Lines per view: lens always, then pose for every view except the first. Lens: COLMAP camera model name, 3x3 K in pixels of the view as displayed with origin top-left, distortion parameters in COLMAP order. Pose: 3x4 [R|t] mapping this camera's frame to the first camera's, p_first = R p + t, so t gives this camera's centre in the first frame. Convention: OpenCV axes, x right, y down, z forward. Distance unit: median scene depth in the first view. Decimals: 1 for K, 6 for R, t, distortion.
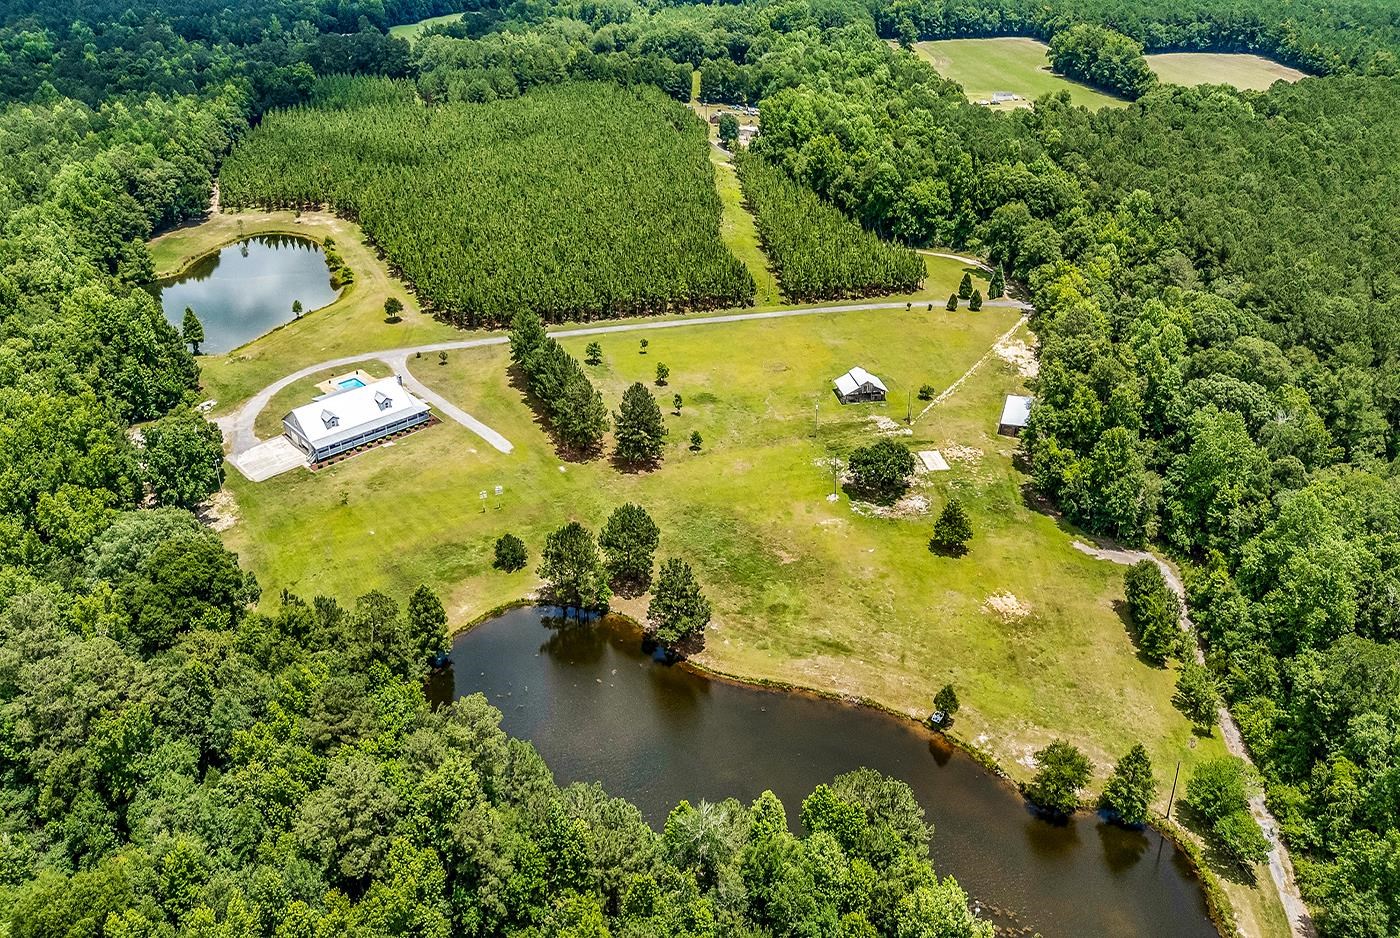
lens RADIAL K [[1006.7, 0, 712.9], [0, 1006.7, 429.6], [0, 0, 1]] dist [0.070007, -0.069669]
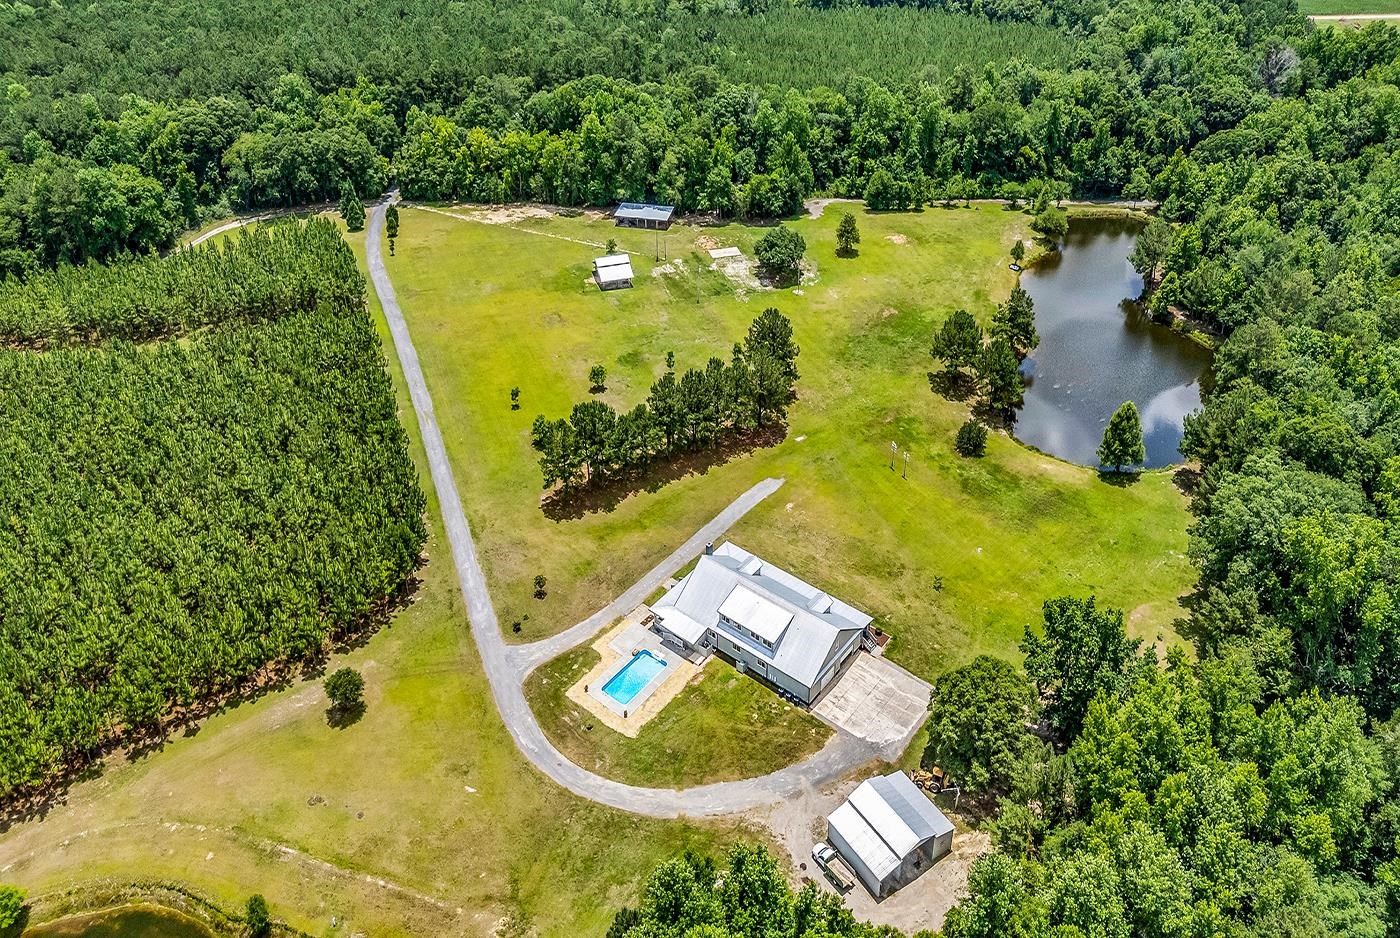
lens RADIAL K [[1006.7, 0, 714.3], [0, 1006.7, 385.3], [0, 0, 1]] dist [0.070007, -0.069669]
pose [[-0.130294, -0.551072, 0.824223, -0.607510], [0.488327, 0.687819, 0.537068, -0.364146], [-0.862879, 0.472467, 0.179485, 0.634974]]
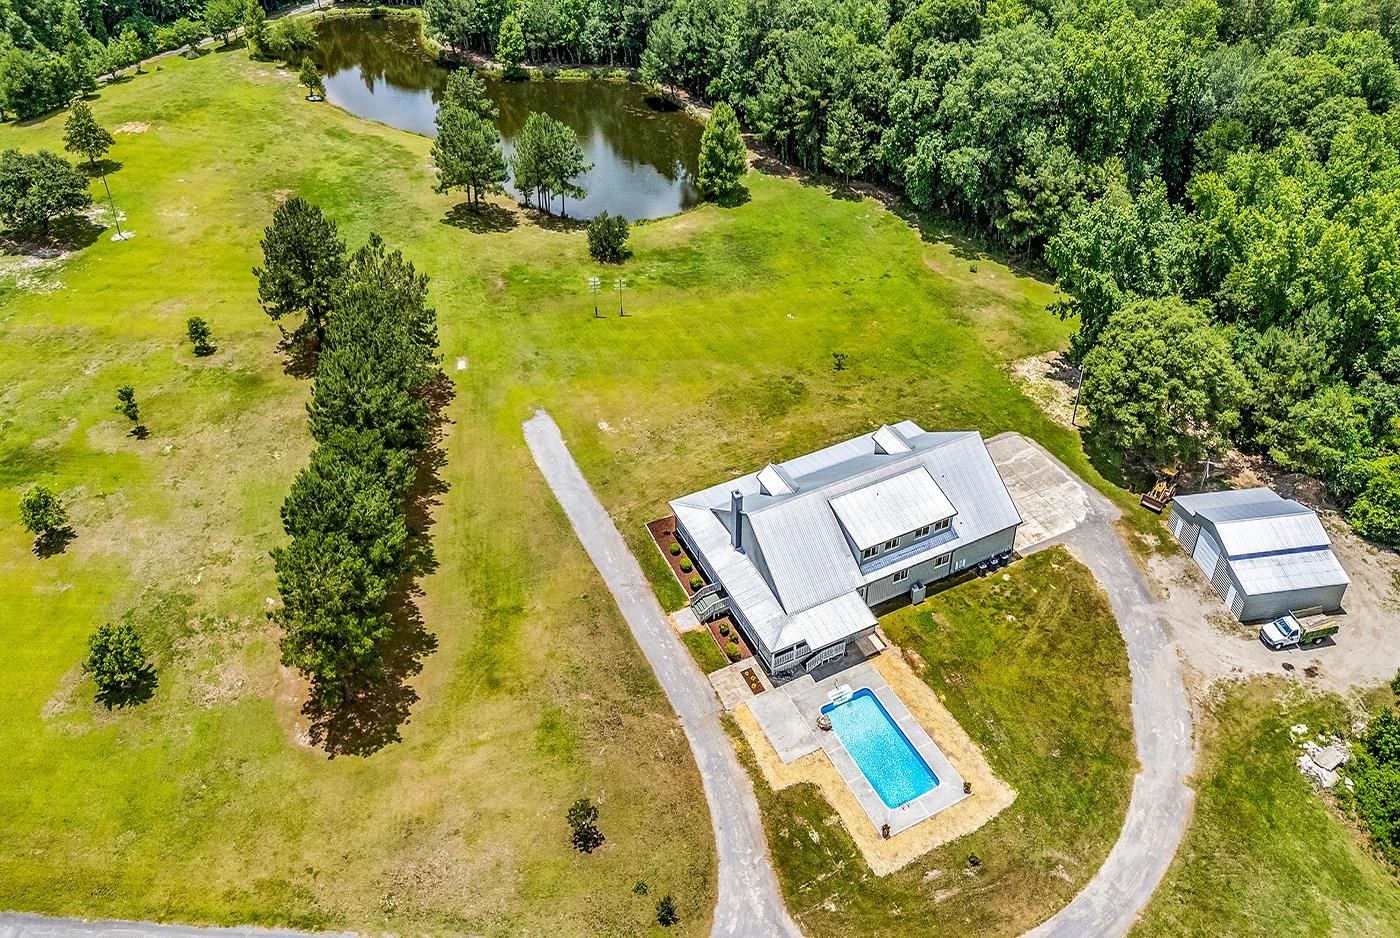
lens RADIAL K [[1006.7, 0, 701.1], [0, 1006.7, 365.2], [0, 0, 1]] dist [0.070007, -0.069669]
pose [[-0.952957, -0.192190, 0.234384, -0.286175], [0.132719, 0.430633, 0.892716, -0.306253], [-0.272504, 0.881827, -0.384867, 0.842666]]
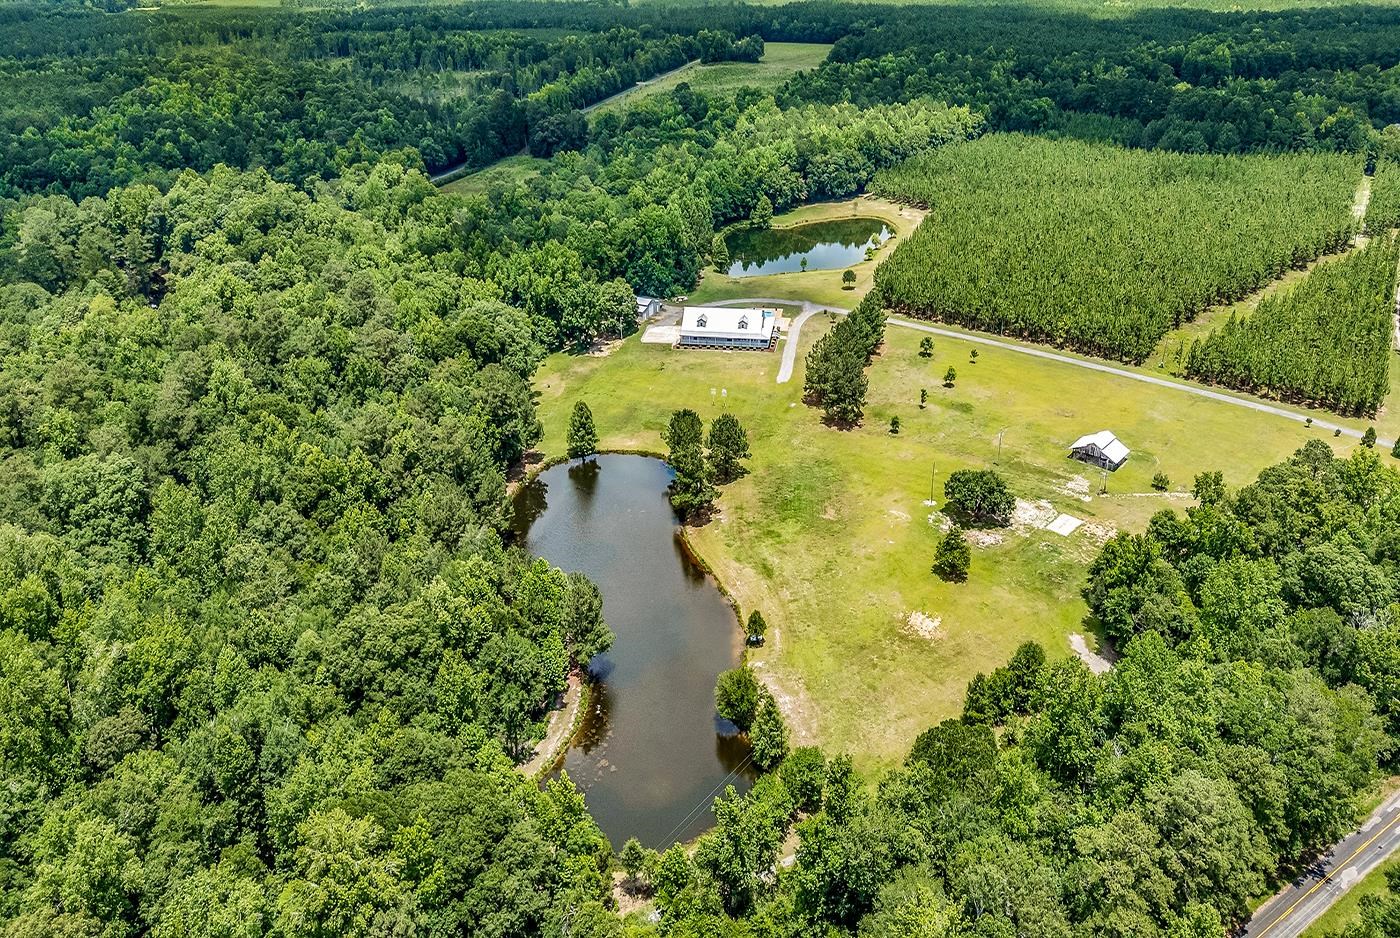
lens RADIAL K [[1006.7, 0, 700.4], [0, 1006.7, 462.9], [0, 0, 1]] dist [0.070007, -0.069669]
pose [[0.599299, 0.364113, -0.712925, 0.493002], [-0.375060, 0.914491, 0.151775, -0.029092], [0.707227, 0.176431, 0.684618, 0.062311]]
